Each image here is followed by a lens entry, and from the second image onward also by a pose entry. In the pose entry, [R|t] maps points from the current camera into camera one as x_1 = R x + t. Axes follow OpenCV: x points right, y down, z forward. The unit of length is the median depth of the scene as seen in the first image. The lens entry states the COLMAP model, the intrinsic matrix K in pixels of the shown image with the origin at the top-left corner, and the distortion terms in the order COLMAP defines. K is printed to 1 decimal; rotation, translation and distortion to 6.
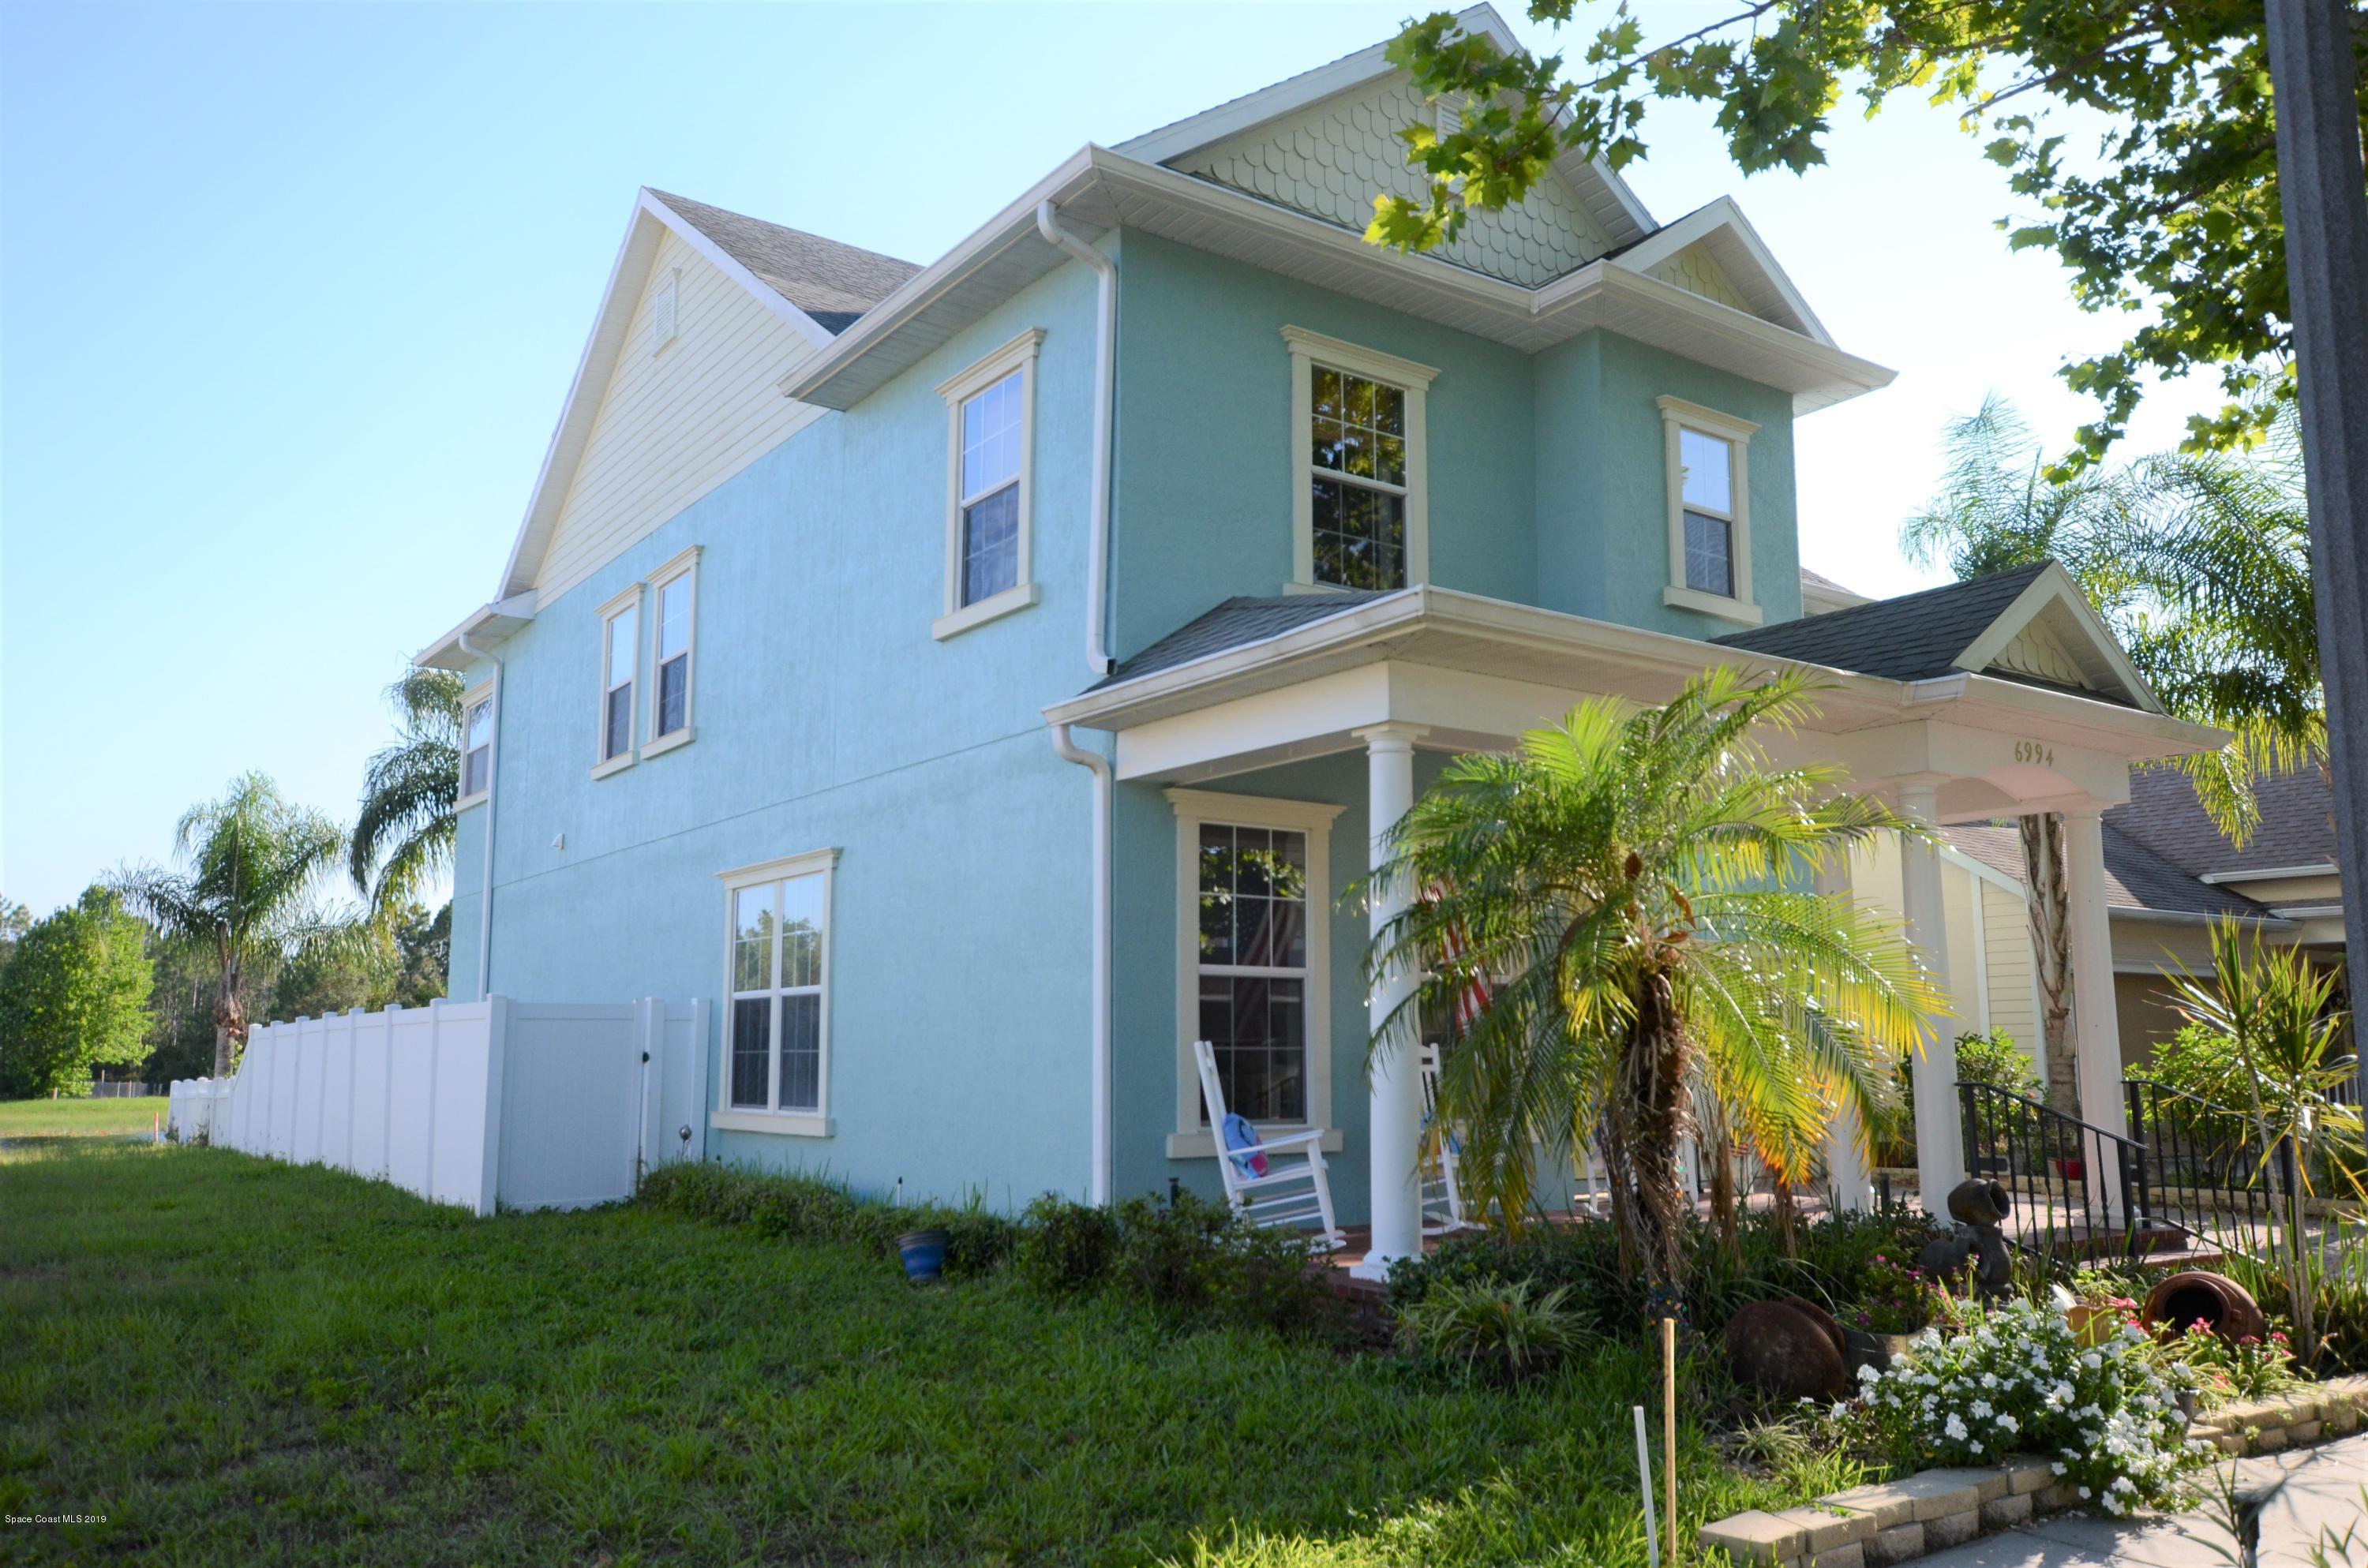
lens RADIAL K [[1952.8, 0, 1184.0], [0, 1952.8, 784.0], [0, 0, 1]] dist [-0.003570, -0.000967]
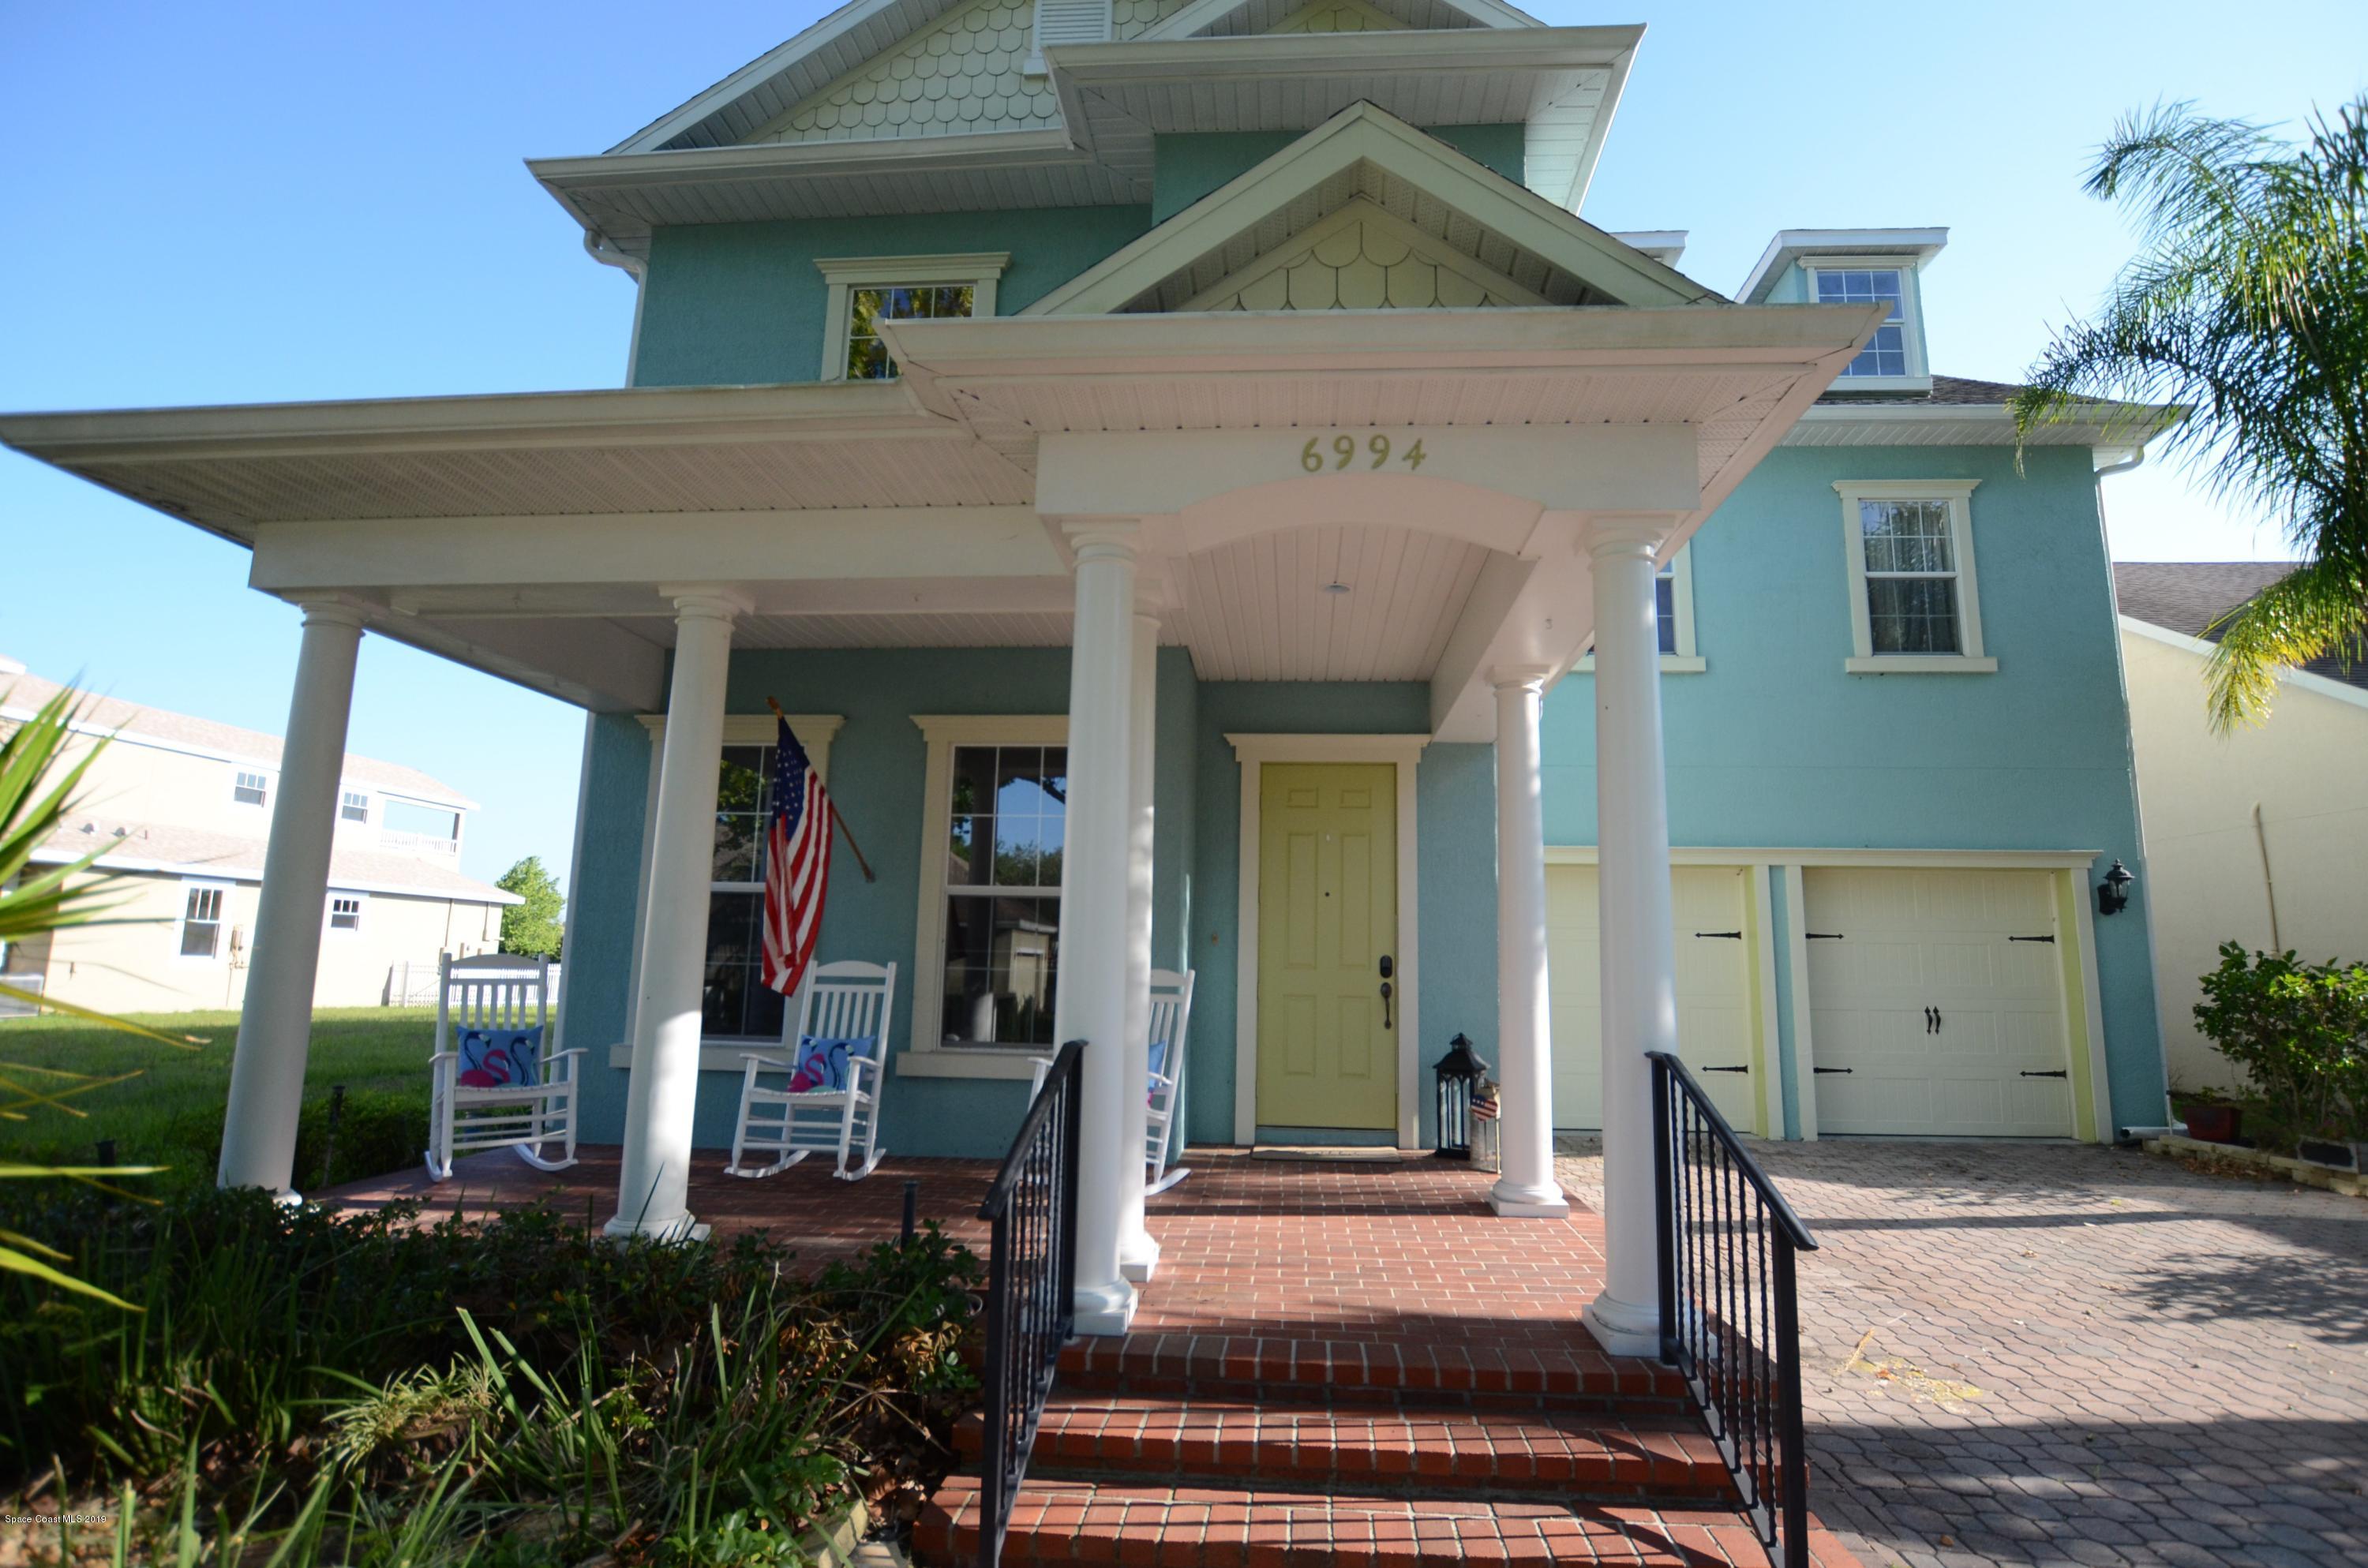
lens RADIAL K [[1117.7, 0, 1245.0], [0, 1117.7, 790.7], [0, 0, 1]] dist [-0.021112, -0.000515]
pose [[0.752450, -0.084242, -0.653239, 0.564858], [0.075024, 0.996294, -0.042065, 0.083708], [0.654362, -0.017357, 0.755982, 0.686835]]
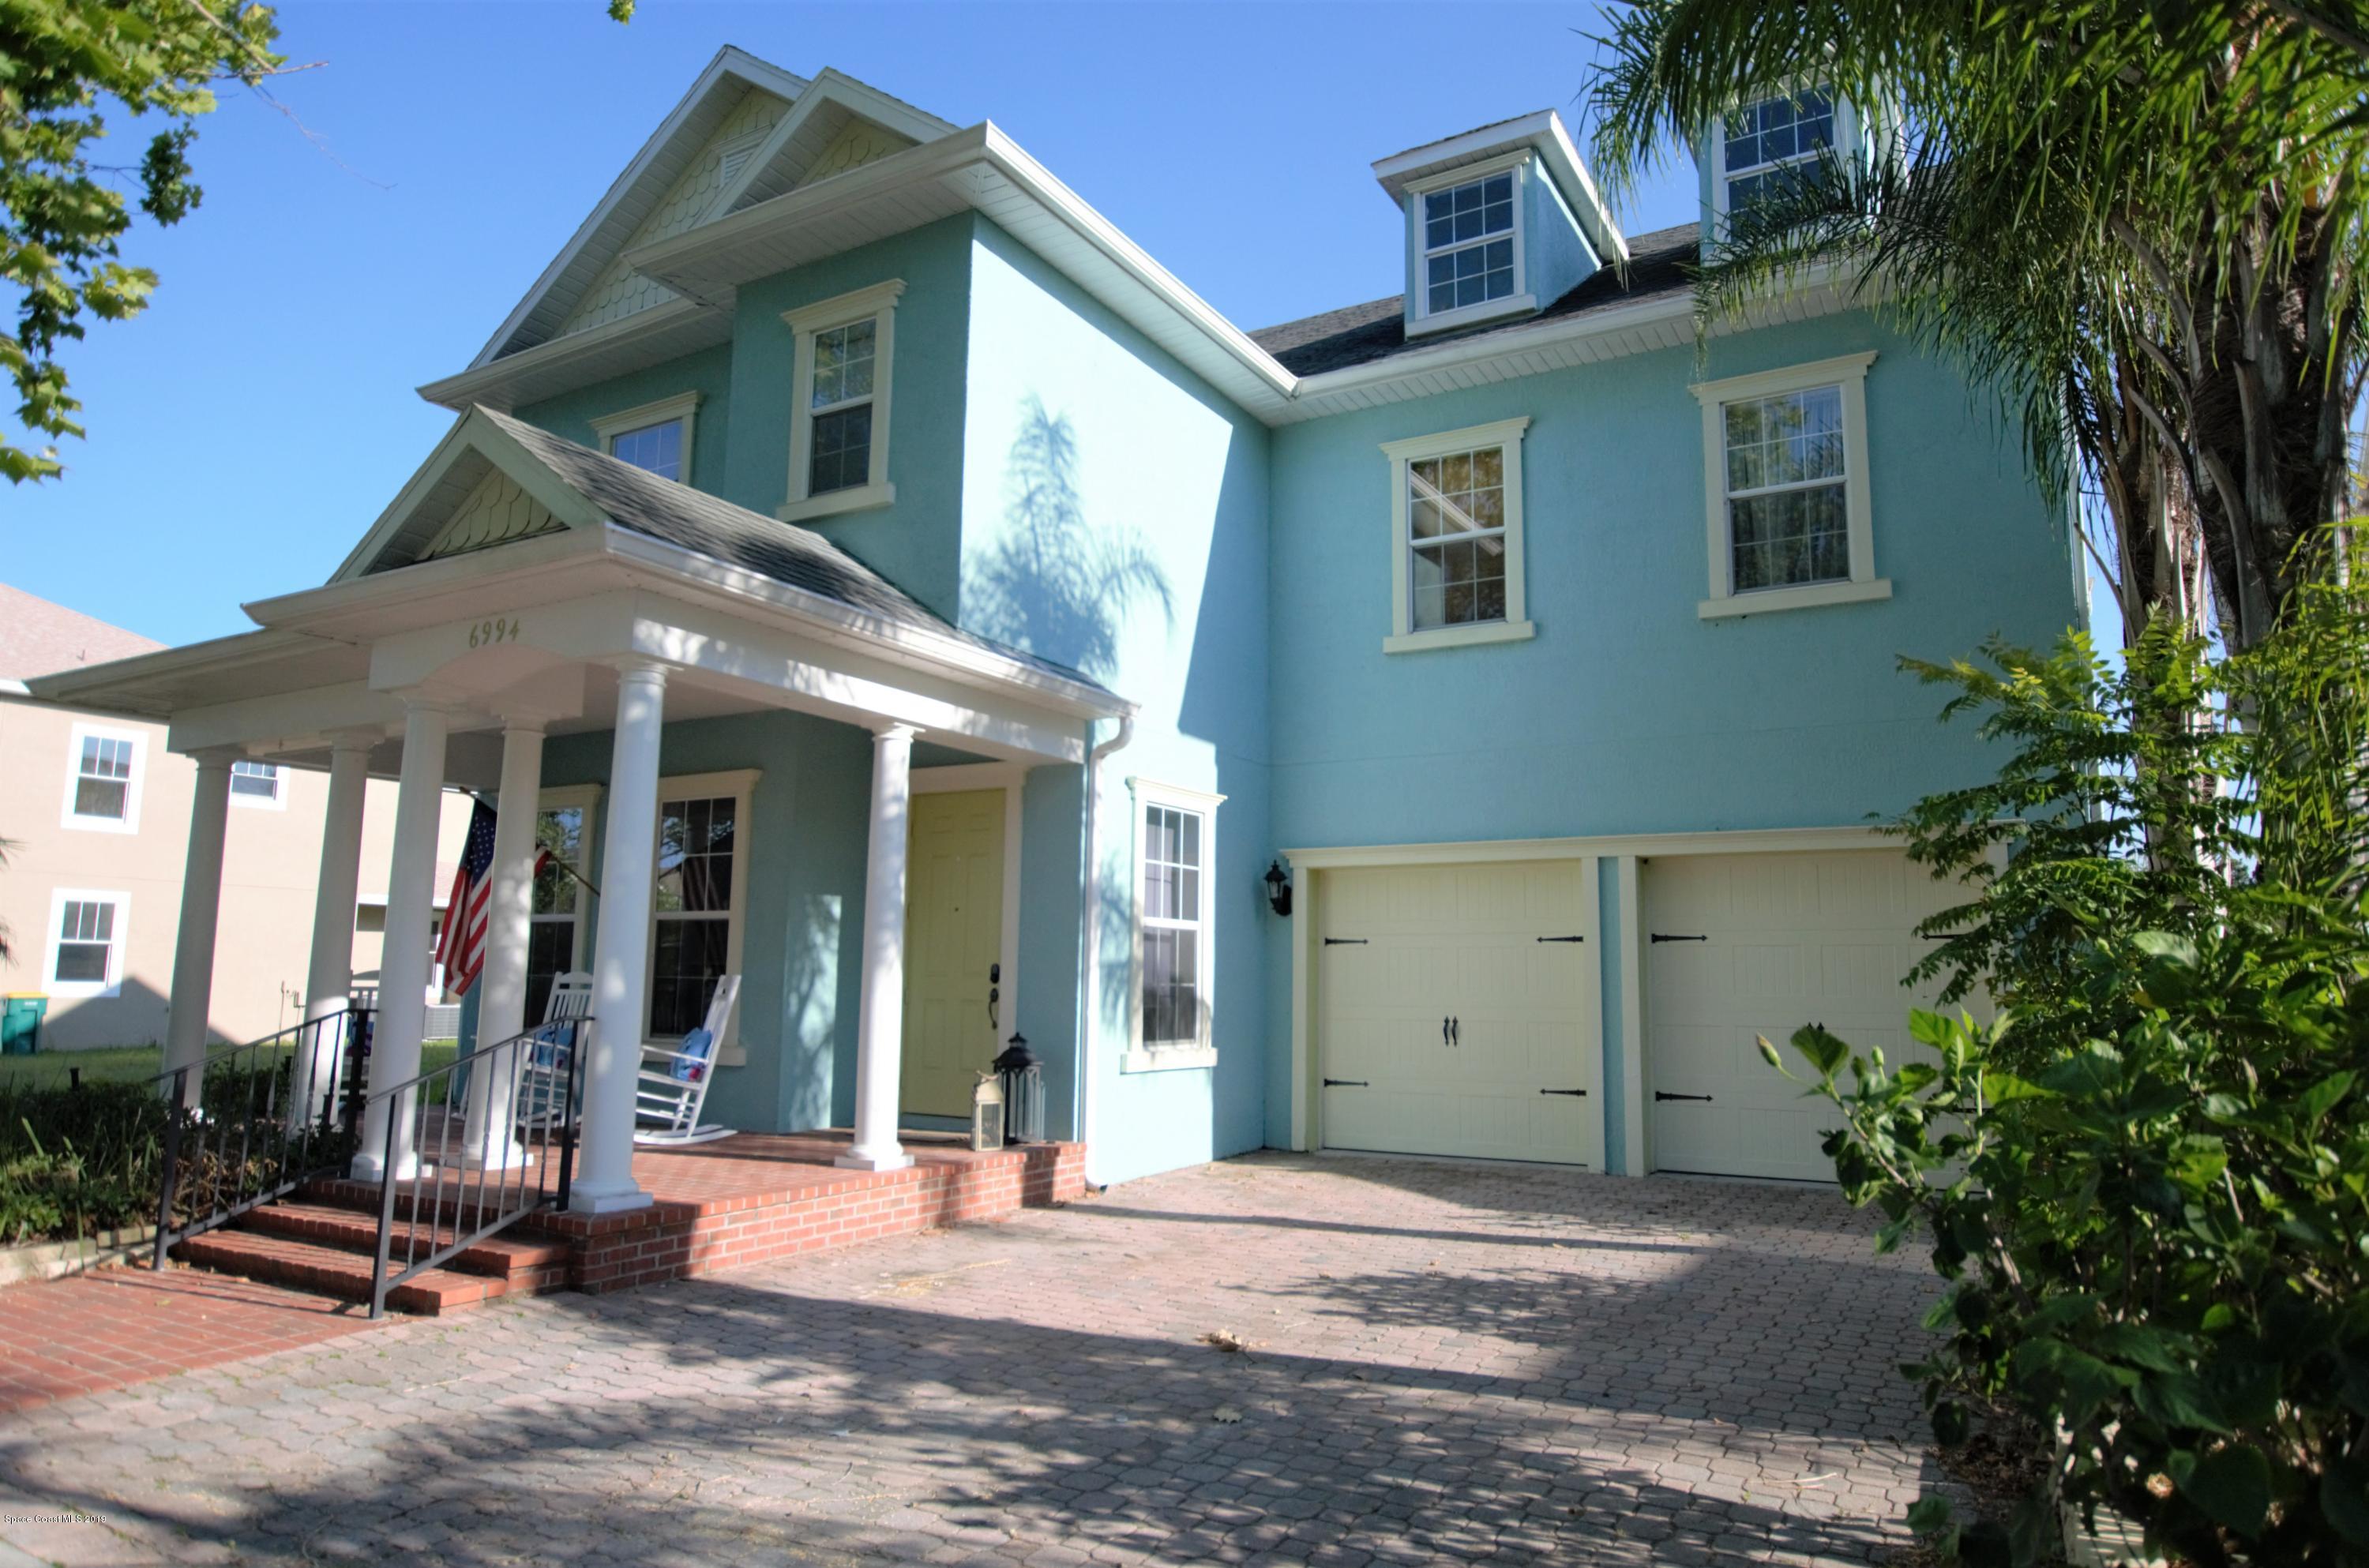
lens RADIAL K [[1441.3, 0, 1184.5], [0, 1441.3, 784.0], [0, 0, 1]] dist [-0.005476, -0.001034]
pose [[0.377986, -0.116643, -0.918434, 1.035870], [0.118683, 0.989951, -0.076882, 0.123958], [0.918172, -0.079942, 0.388032, 0.954745]]
